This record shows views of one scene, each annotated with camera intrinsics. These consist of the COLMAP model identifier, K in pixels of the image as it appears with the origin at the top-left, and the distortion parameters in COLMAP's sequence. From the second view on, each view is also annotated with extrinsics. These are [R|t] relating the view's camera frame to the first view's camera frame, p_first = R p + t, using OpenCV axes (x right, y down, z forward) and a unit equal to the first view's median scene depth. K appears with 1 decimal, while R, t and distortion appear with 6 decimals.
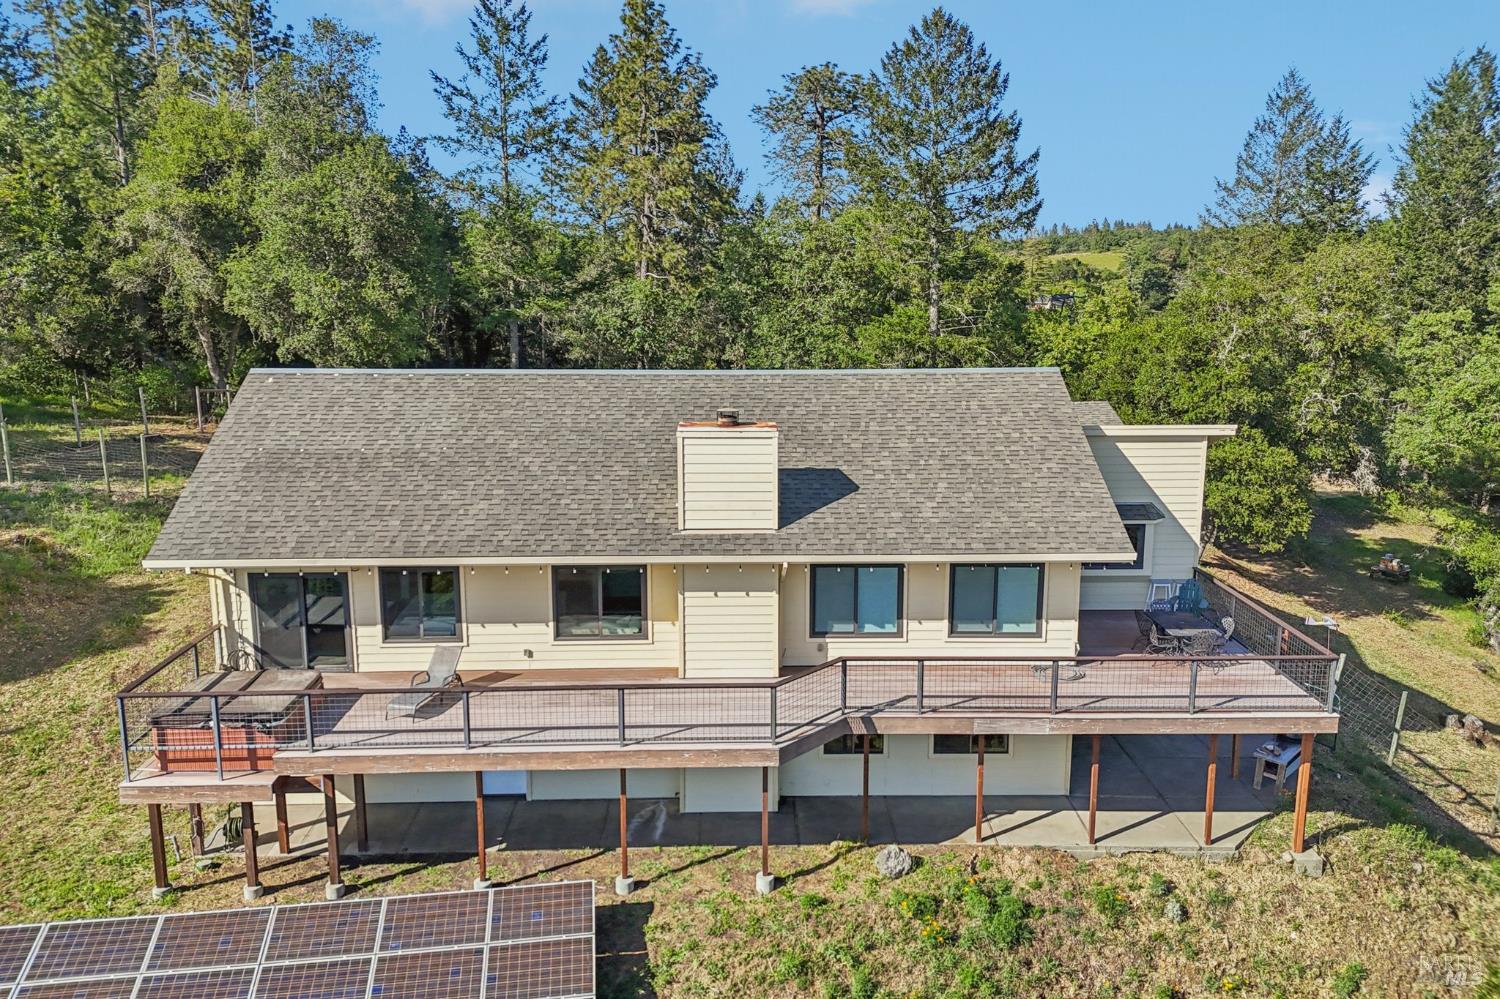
lens RADIAL K [[1107.8, 0, 745.1], [0, 1107.8, 458.7], [0, 0, 1]] dist [0.060714, -0.062369]
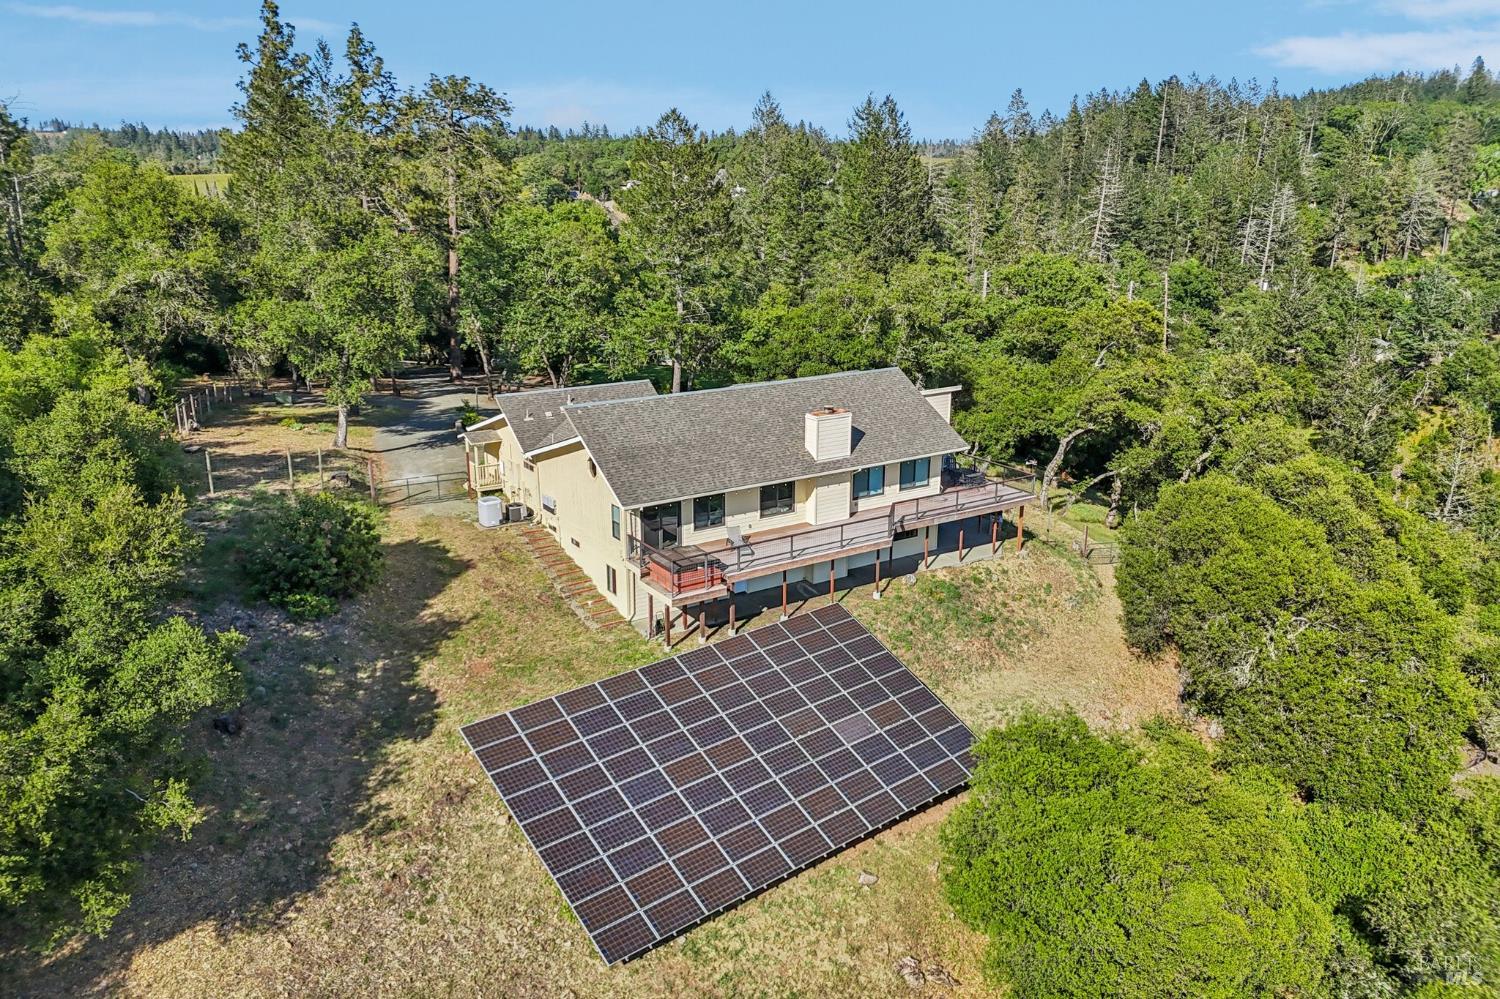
lens RADIAL K [[1108.0, 0, 749.1], [0, 1108.0, 490.4], [0, 0, 1]] dist [0.070109, -0.067348]
pose [[0.845487, -0.140788, 0.515102, -1.319289], [0.079779, 0.987096, 0.138844, -0.197141], [-0.528002, -0.076296, 0.845809, -0.835399]]
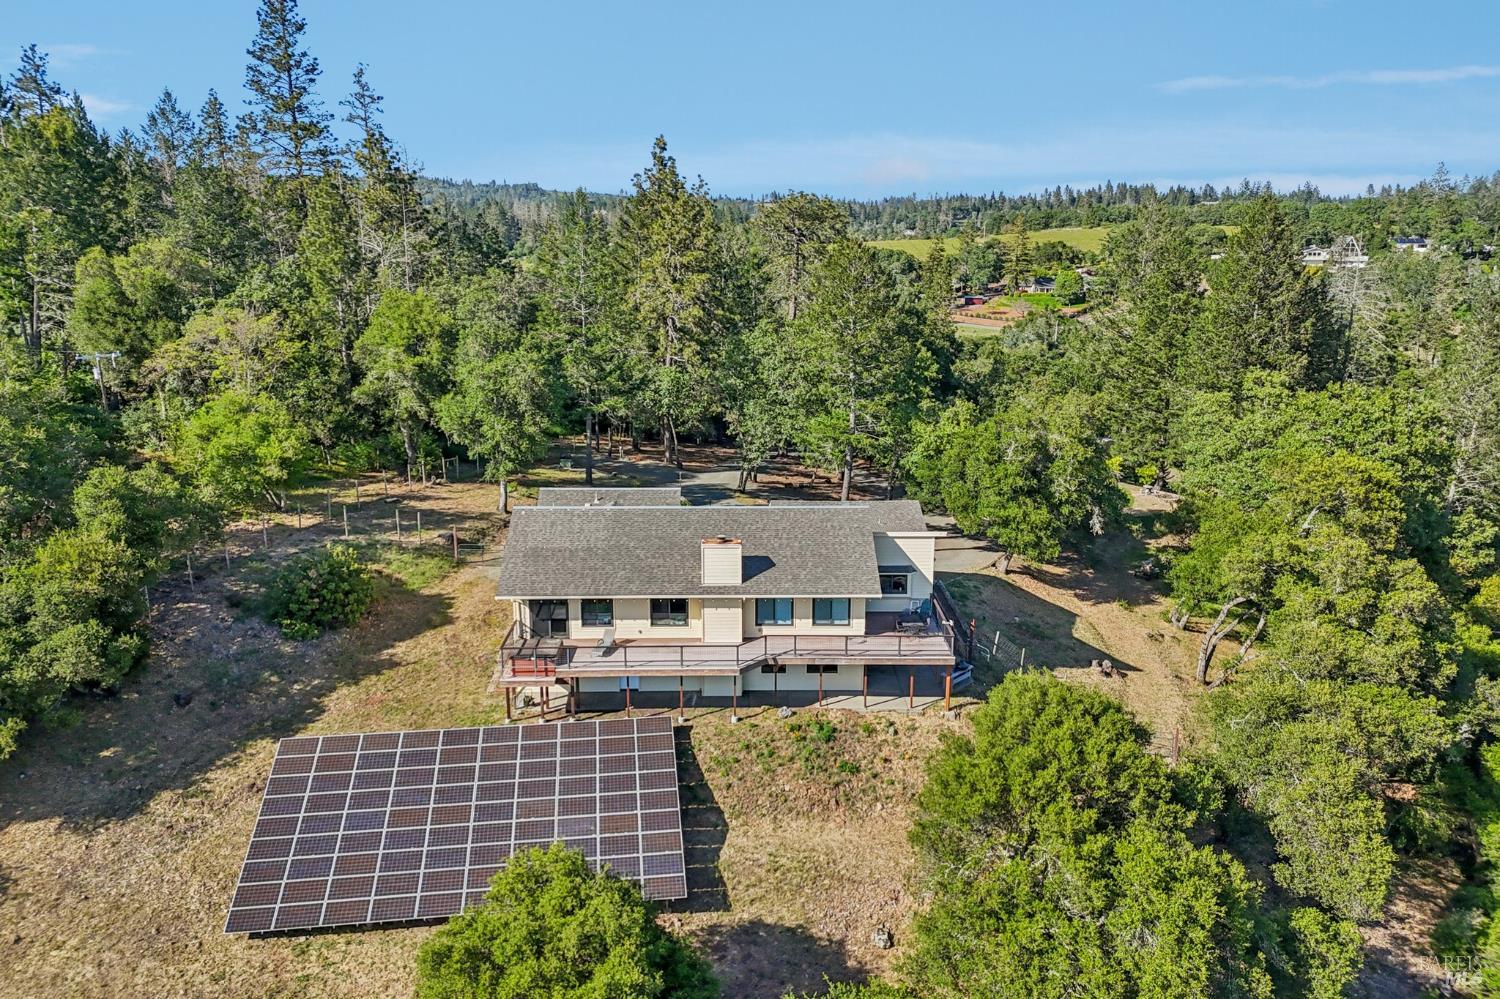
lens RADIAL K [[1108.0, 0, 749.1], [0, 1108.0, 490.4], [0, 0, 1]] dist [0.070109, -0.067348]
pose [[0.999989, 0.004719, -0.000688, 0.046035], [-0.004660, 0.997577, 0.069415, -0.311129], [0.001014, -0.069411, 0.997588, -1.436735]]
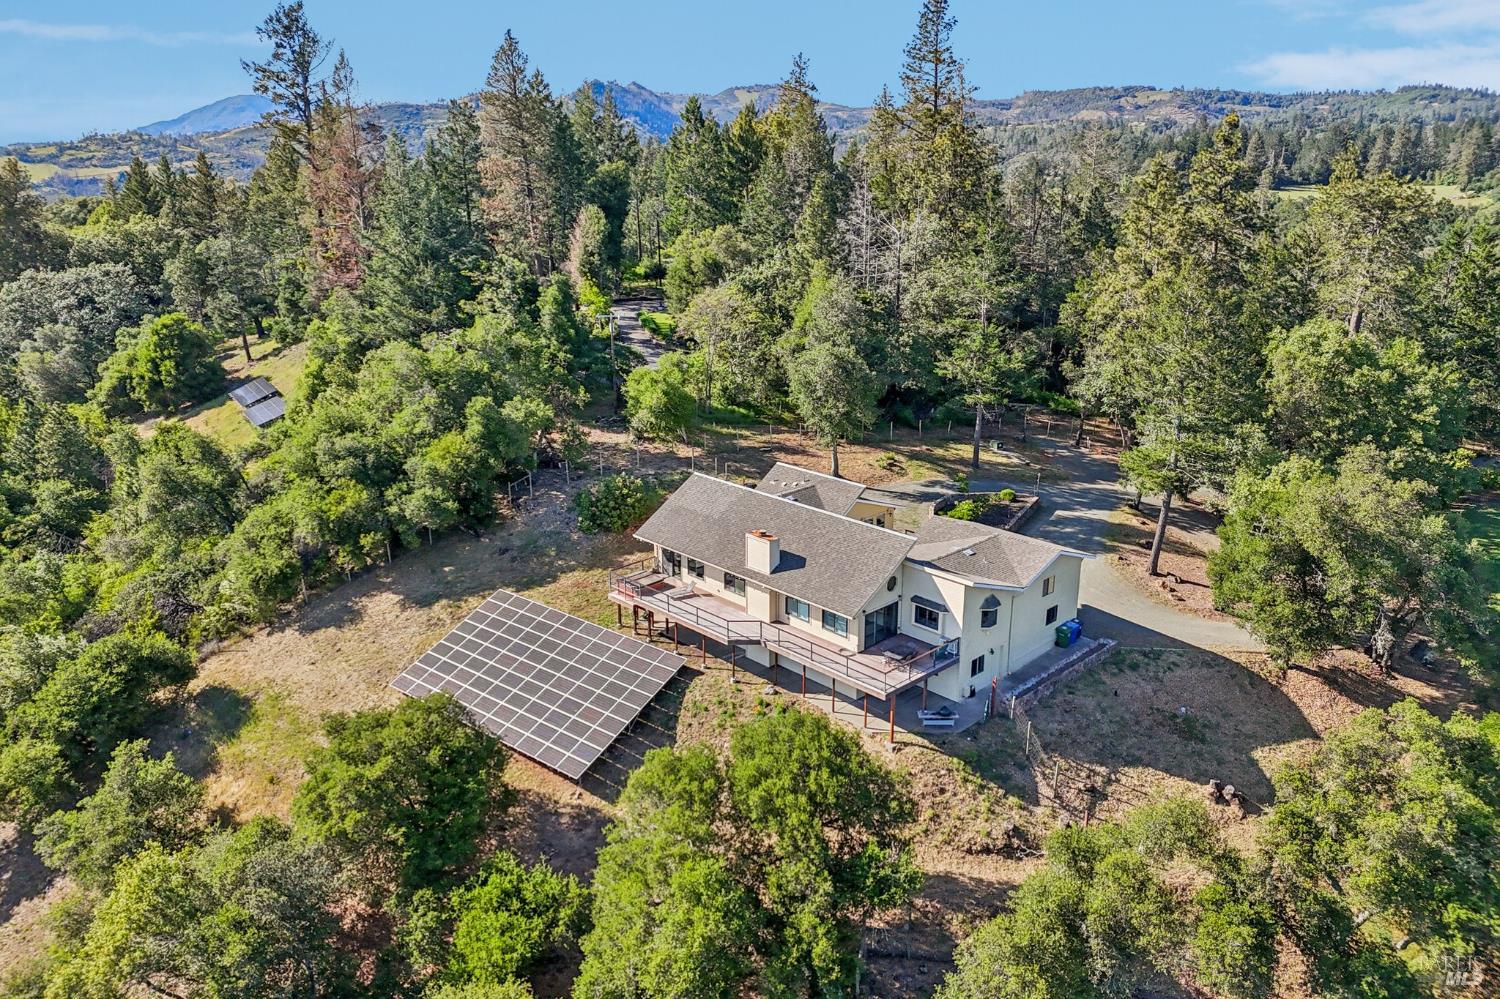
lens RADIAL K [[1108.0, 0, 749.1], [0, 1108.0, 490.4], [0, 0, 1]] dist [0.070109, -0.067348]
pose [[0.681219, 0.215088, -0.699770, 1.940289], [-0.117022, 0.975568, 0.185940, -0.672875], [0.722666, -0.044777, 0.689746, -1.024691]]
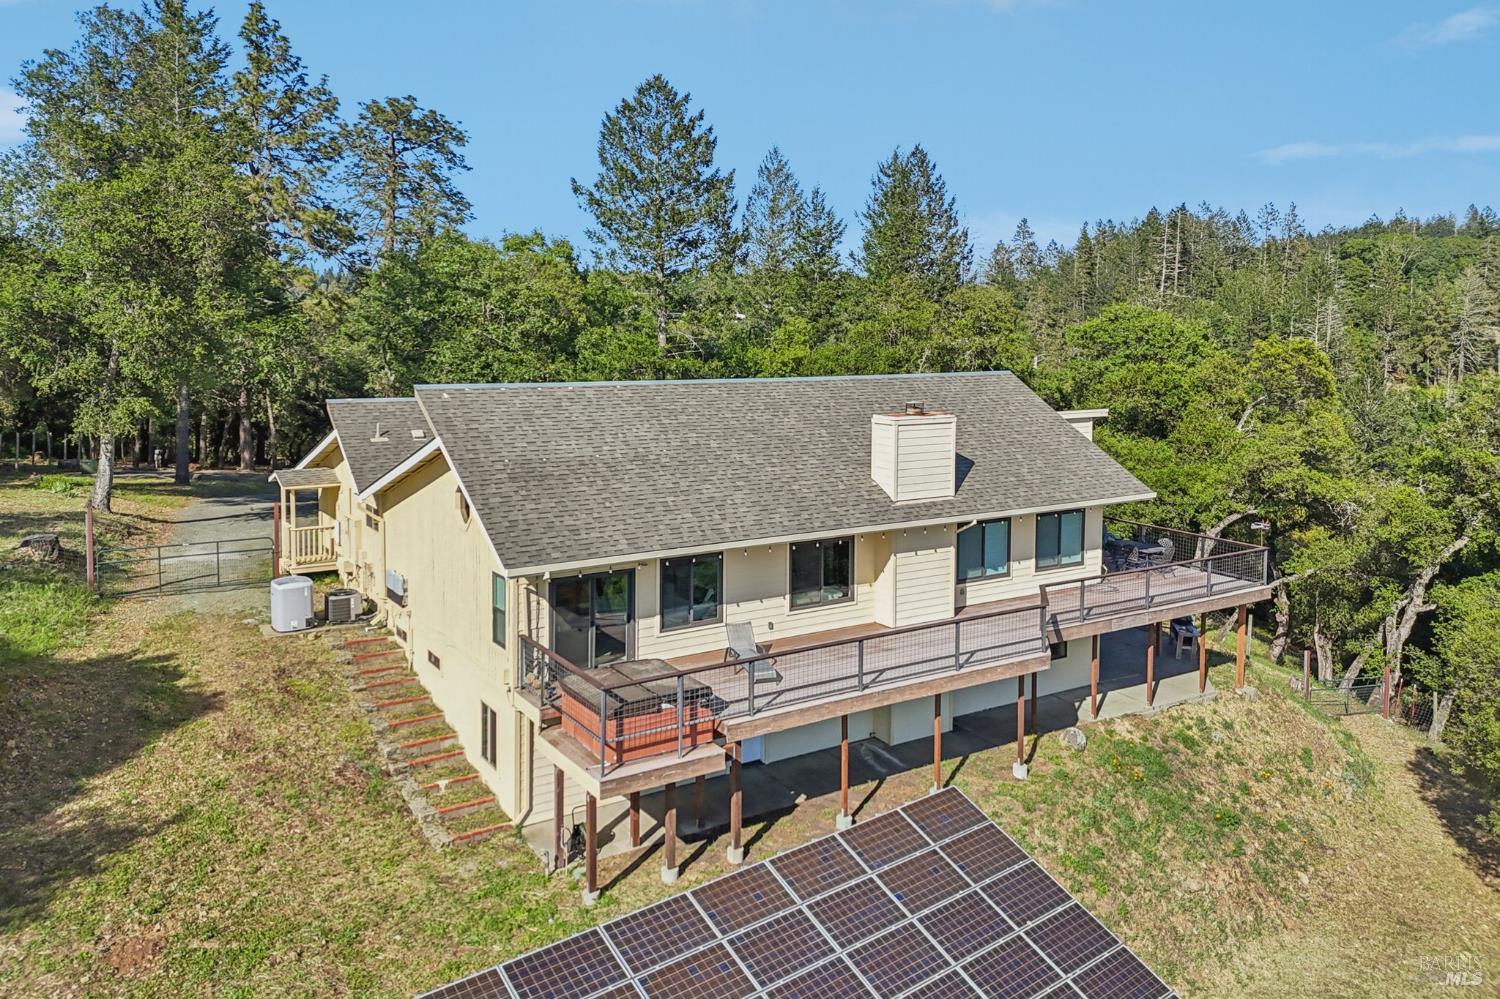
lens RADIAL K [[1139.3, 0, 745.2], [0, 1139.3, 378.6], [0, 0, 1]] dist [0.063132, -0.068960]
pose [[0.846703, -0.018007, 0.531761, -0.835581], [0.074987, 0.993490, -0.085755, 0.024567], [-0.526755, 0.112484, 0.842542, 0.015939]]
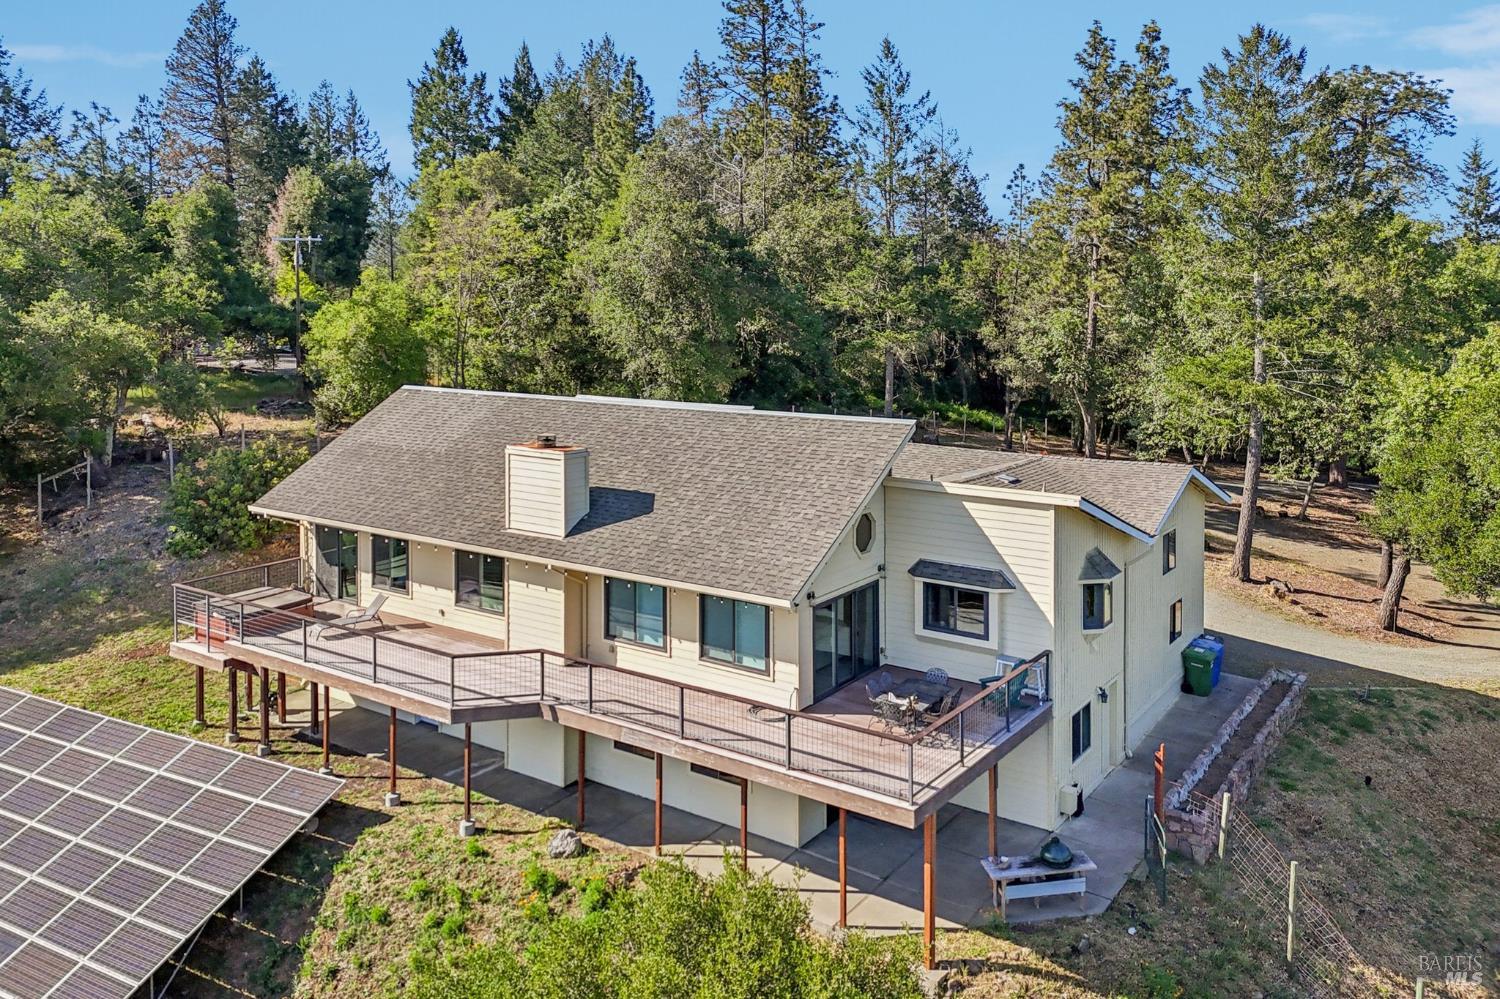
lens RADIAL K [[1151.8, 0, 767.7], [0, 1151.8, 314.3], [0, 0, 1]] dist [0.067736, -0.079855]
pose [[0.811937, 0.010976, -0.583642, 0.910826], [-0.097372, 0.988362, -0.116872, -0.048398], [0.575566, 0.151723, 0.803557, 0.077942]]
